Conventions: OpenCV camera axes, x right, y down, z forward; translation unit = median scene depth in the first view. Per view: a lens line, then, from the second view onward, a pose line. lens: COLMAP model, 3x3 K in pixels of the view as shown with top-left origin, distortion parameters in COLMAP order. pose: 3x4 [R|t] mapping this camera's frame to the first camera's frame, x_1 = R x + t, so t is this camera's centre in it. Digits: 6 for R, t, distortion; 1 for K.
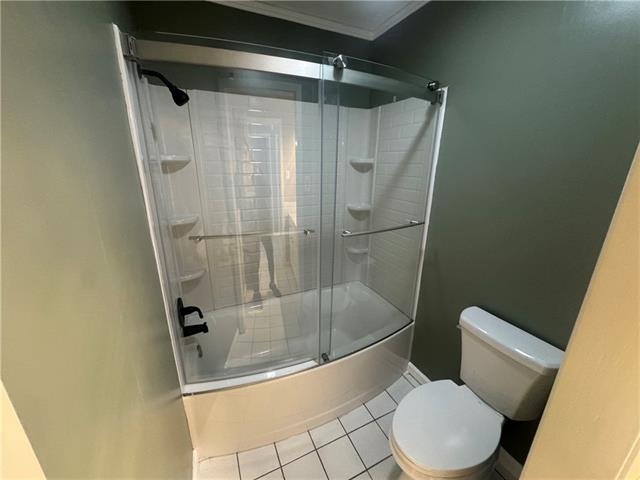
lens RADIAL K [[255.1, 0, 318.8], [0, 255.1, 238.9], [0, 0, 1]] dist [-0.004545, 0.000817]
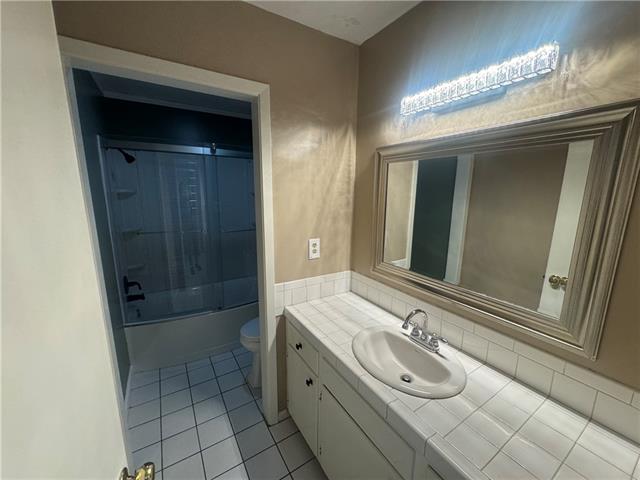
lens RADIAL K [[255.1, 0, 320.3], [0, 255.1, 239.9], [0, 0, 1]] dist [-0.004545, 0.000817]
pose [[0.991391, -0.024093, 0.128696, 0.459539], [0.038130, 0.993447, -0.107745, 0.222376], [-0.125257, 0.111725, 0.985814, -0.744022]]
